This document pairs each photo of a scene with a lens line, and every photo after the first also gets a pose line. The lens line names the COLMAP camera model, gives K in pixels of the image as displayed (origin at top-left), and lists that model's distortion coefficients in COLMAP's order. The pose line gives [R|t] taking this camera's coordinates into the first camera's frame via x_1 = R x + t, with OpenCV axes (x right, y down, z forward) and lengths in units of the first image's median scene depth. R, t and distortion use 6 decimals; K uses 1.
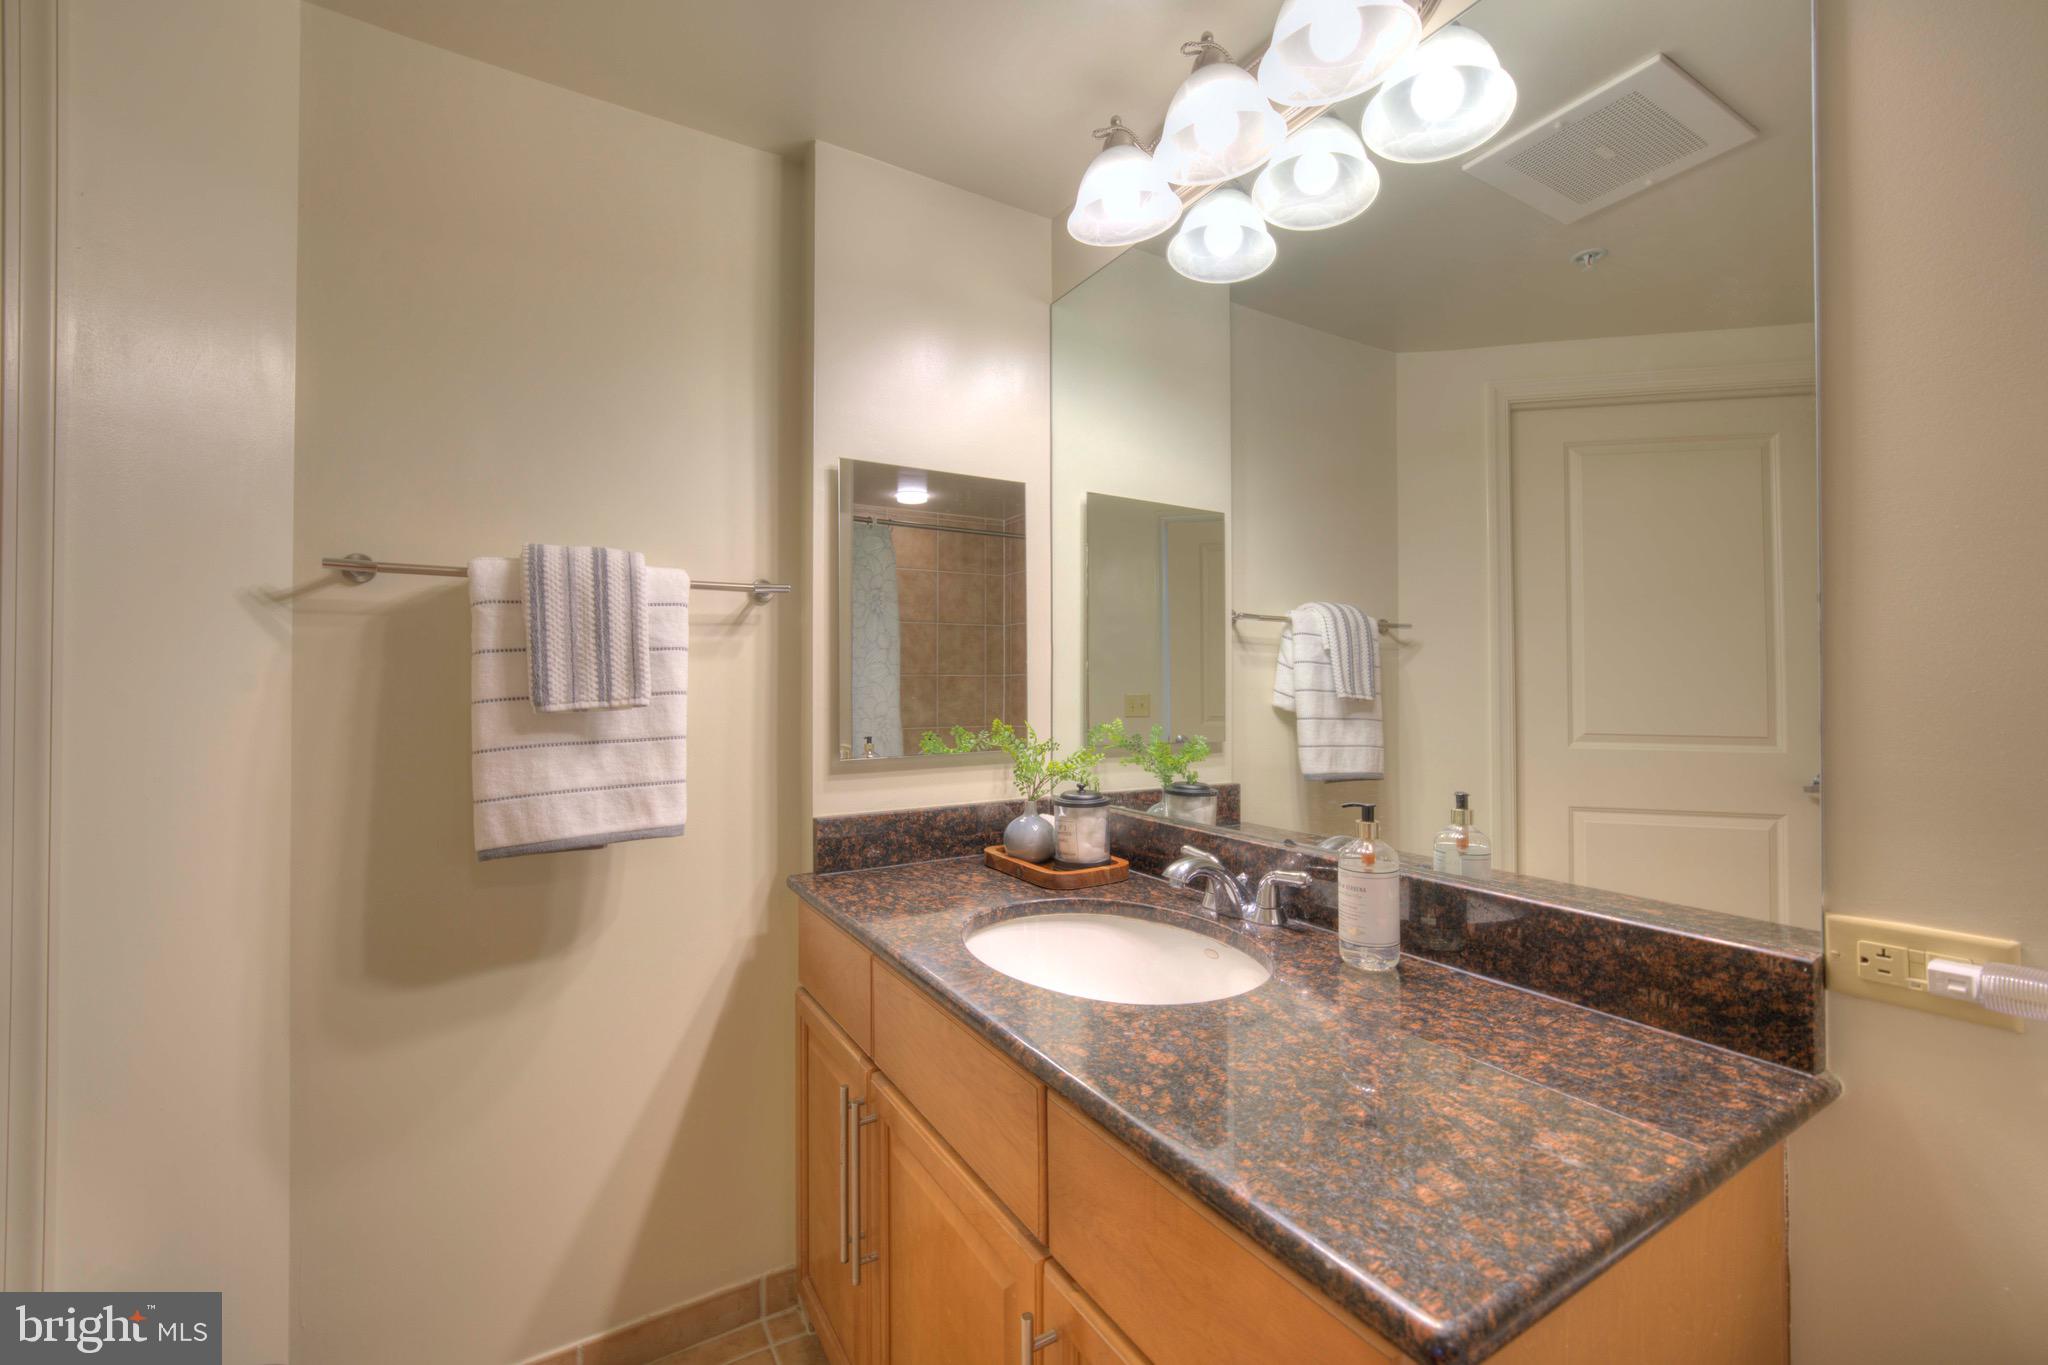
lens RADIAL K [[829.2, 0, 1020.1], [0, 829.2, 686.7], [0, 0, 1]] dist [-0.002241, -0.000340]
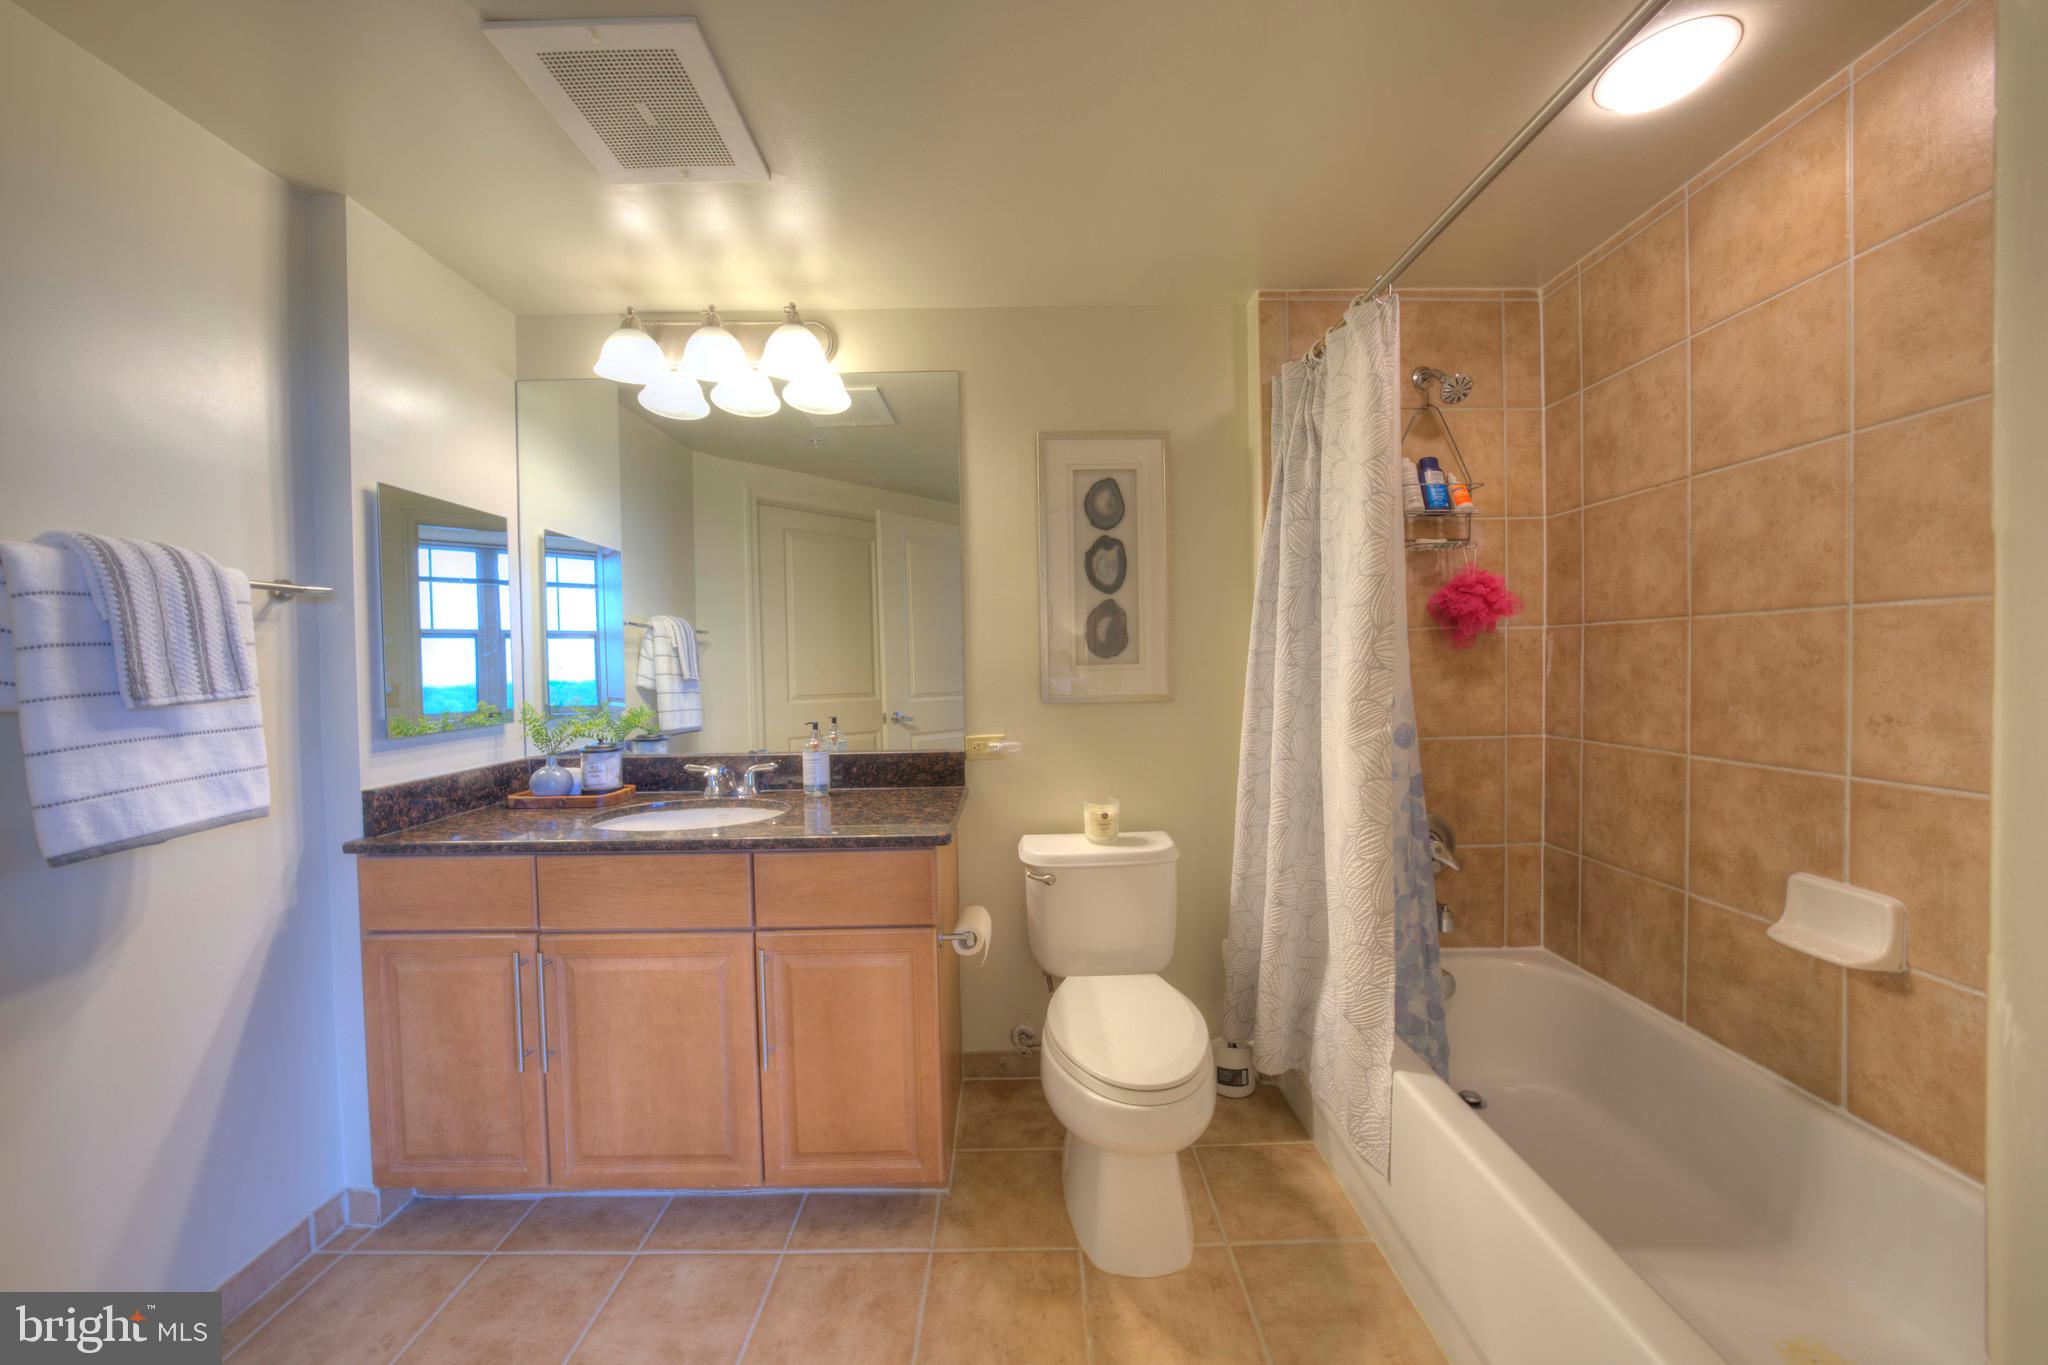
lens RADIAL K [[724.6, 0, 1004.7], [0, 724.6, 681.3], [0, 0, 1]] dist [-0.000072, 0.000131]
pose [[0.521259, -0.025877, 0.853006, -0.737906], [0.014355, 0.999665, 0.021554, -0.004070], [-0.853278, 0.001010, 0.521456, -0.338843]]
